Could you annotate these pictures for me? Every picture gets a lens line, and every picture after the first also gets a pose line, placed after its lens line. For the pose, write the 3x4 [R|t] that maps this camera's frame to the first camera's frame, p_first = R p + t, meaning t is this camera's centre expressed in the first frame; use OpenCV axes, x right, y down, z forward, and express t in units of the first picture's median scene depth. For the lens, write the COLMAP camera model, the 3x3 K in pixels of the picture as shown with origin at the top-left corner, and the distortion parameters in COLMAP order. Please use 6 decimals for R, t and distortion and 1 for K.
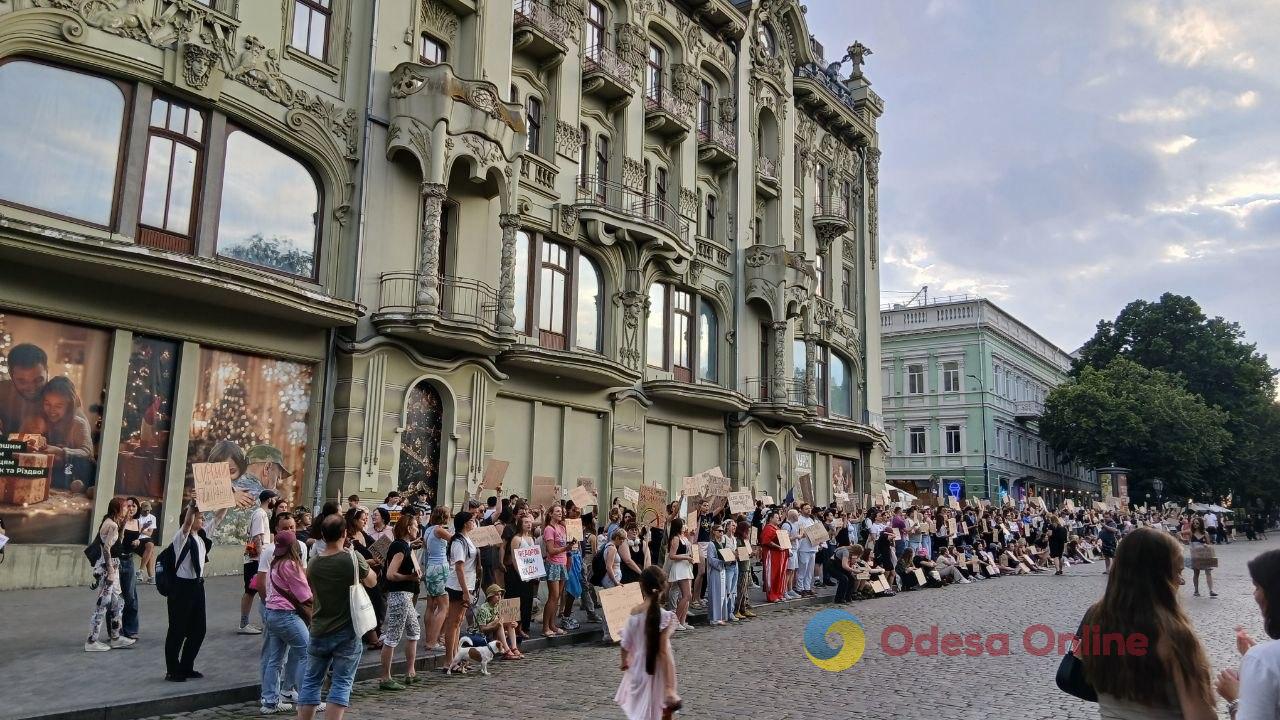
lens RADIAL K [[955.4, 0, 645.1], [0, 955.4, 356.4], [0, 0, 1]] dist [0.123306, -0.206343]
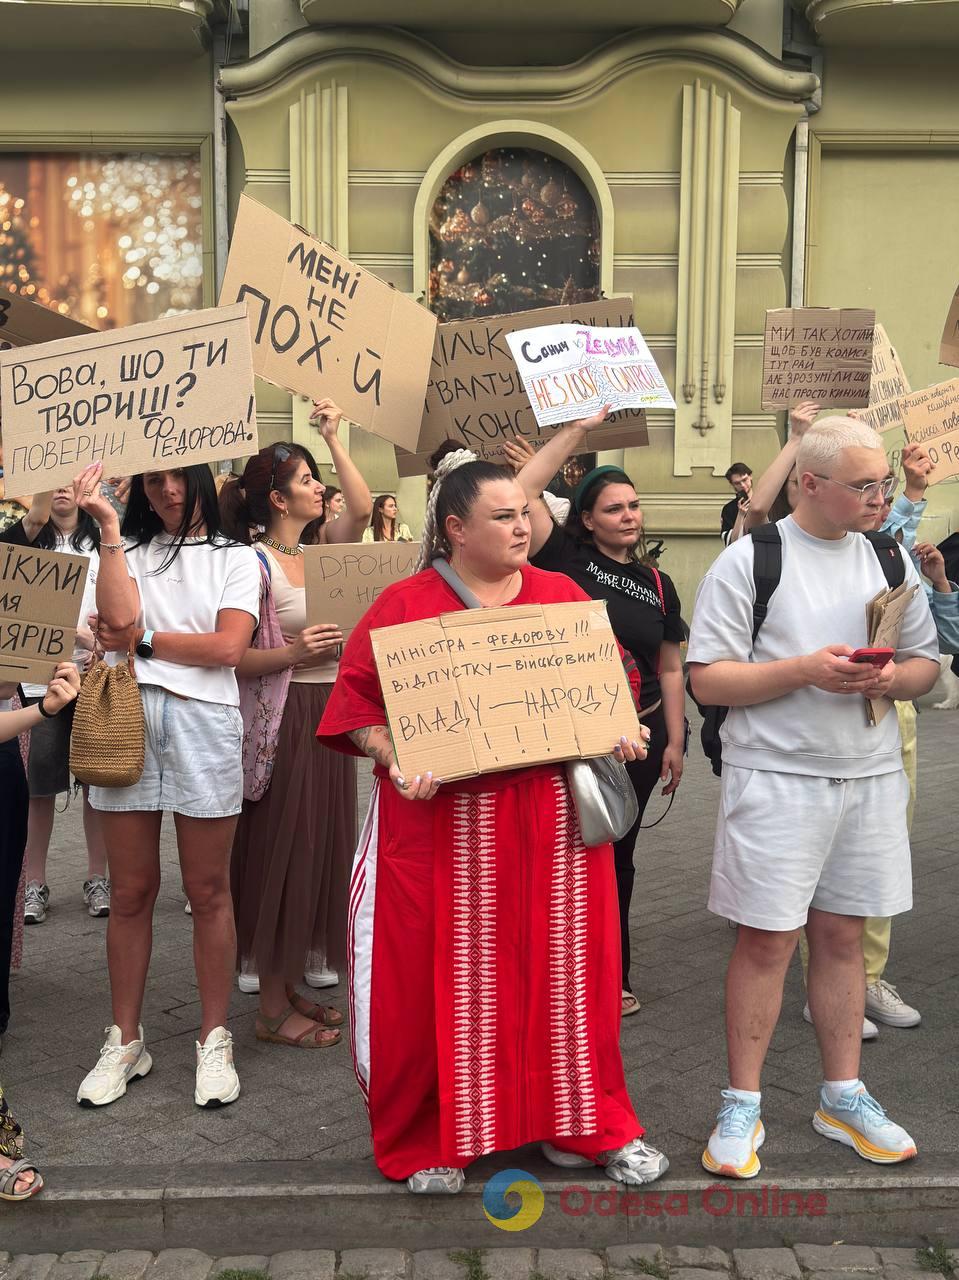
lens RADIAL K [[1458.0, 0, 479.5], [0, 1458.0, 640.0], [0, 0, 1]] dist [0.182759, -0.380893]
pose [[0.578576, 0.037724, -0.814756, 0.188950], [0.151582, 0.976554, 0.152857, 0.107159], [0.801419, -0.211941, 0.559292, 0.608475]]
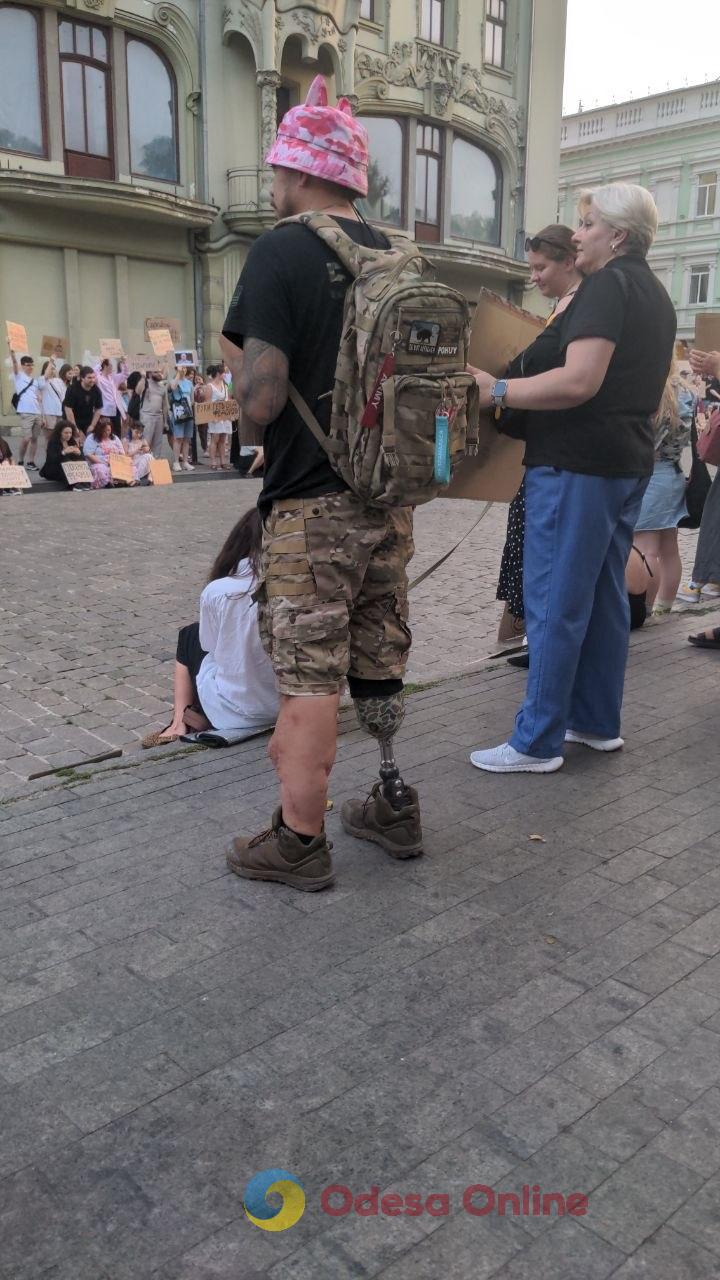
lens RADIAL K [[1006.9, 0, 381.8], [0, 1006.9, 655.0], [0, 0, 1]] dist [0.053019, -0.090497]
pose [[0.981777, 0.038204, -0.186159, 0.504800], [0.039078, 0.918065, 0.394499, 0.080077], [0.185978, -0.394584, 0.899842, 0.367847]]
